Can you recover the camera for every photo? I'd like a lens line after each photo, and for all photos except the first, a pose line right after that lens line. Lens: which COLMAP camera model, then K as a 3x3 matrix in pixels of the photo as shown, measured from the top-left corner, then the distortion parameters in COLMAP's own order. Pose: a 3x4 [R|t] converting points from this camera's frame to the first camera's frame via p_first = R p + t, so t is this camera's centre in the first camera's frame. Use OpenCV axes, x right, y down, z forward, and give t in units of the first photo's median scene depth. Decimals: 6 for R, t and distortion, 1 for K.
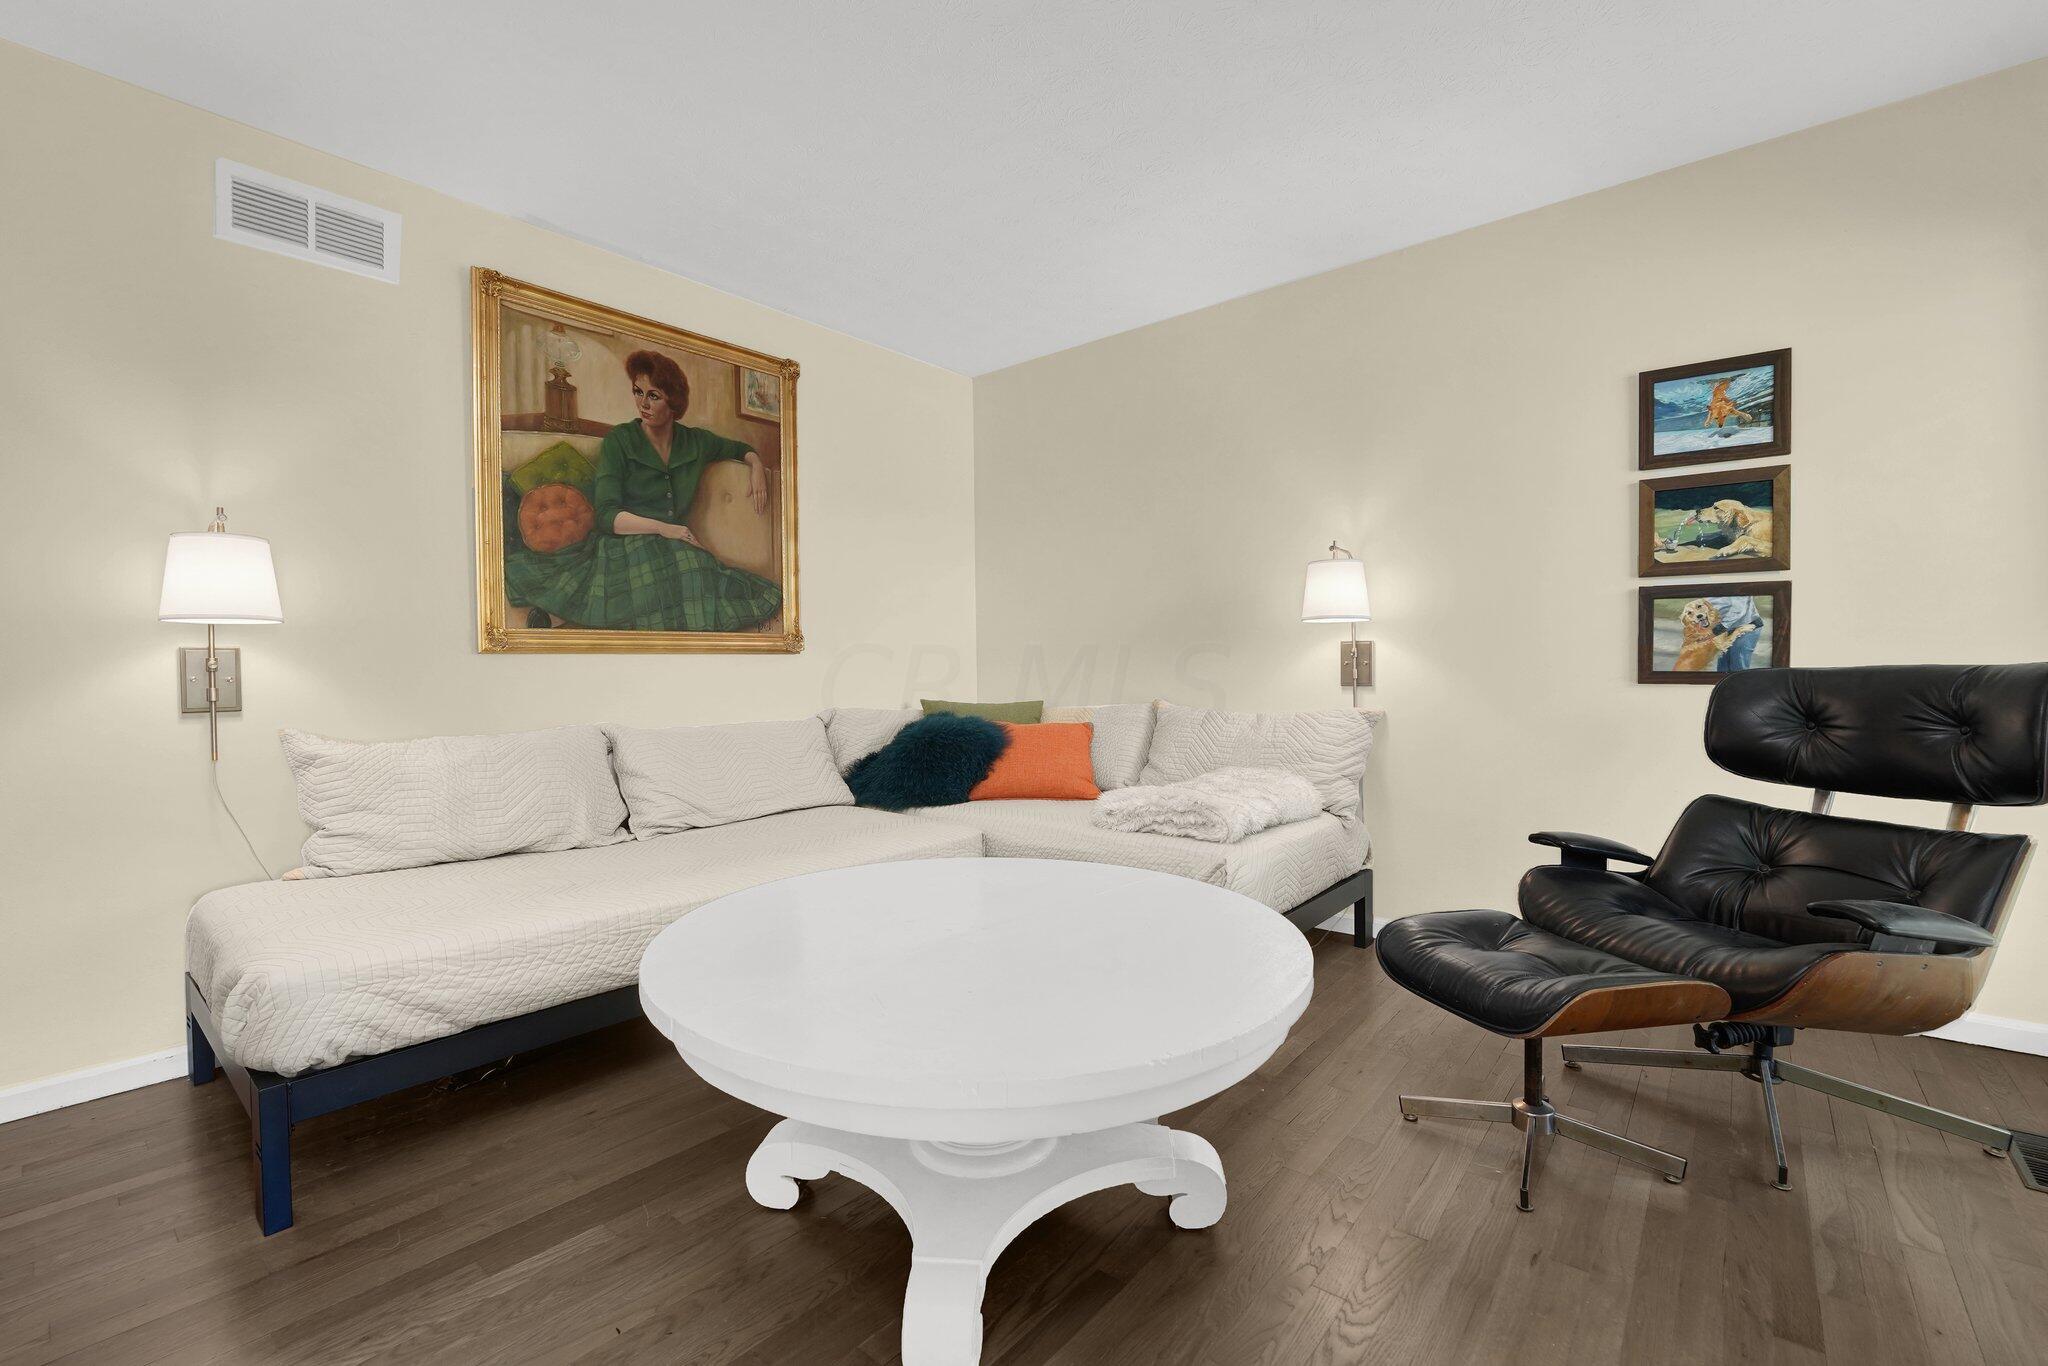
lens RADIAL K [[898.6, 0, 1031.1], [0, 898.6, 674.8], [0, 0, 1]] dist [-0.013143, 0.001203]
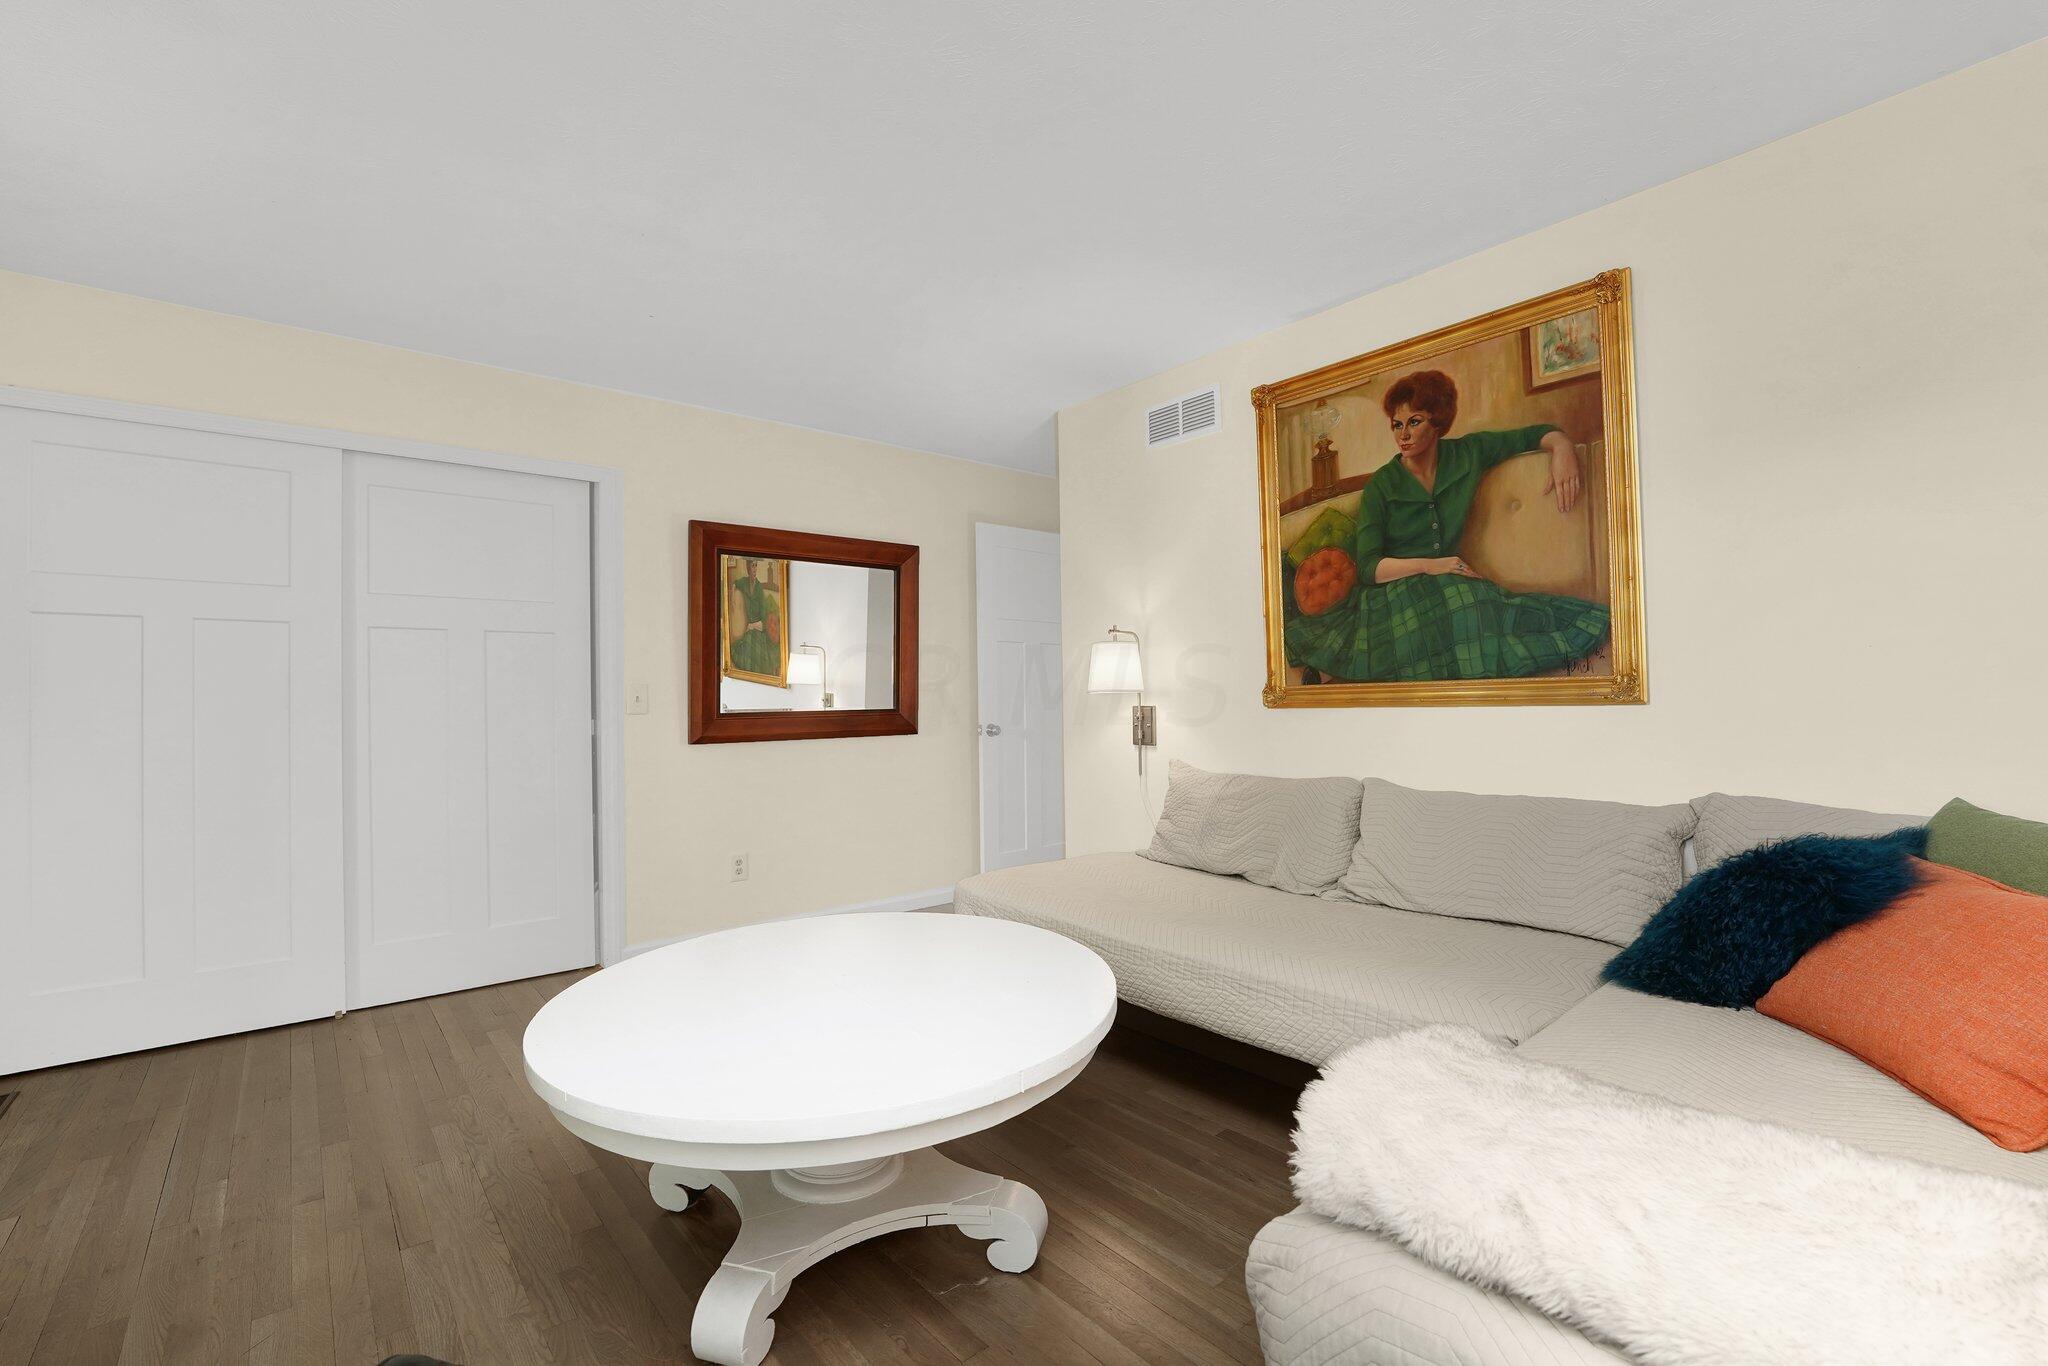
lens RADIAL K [[882.1, 0, 1005.8], [0, 882.1, 693.4], [0, 0, 1]] dist [-0.017611, 0.000339]
pose [[-0.195071, 0.004363, -0.980779, 0.534434], [0.011243, 0.999934, 0.002212, -0.044077], [0.980725, -0.010596, -0.195107, 0.770950]]
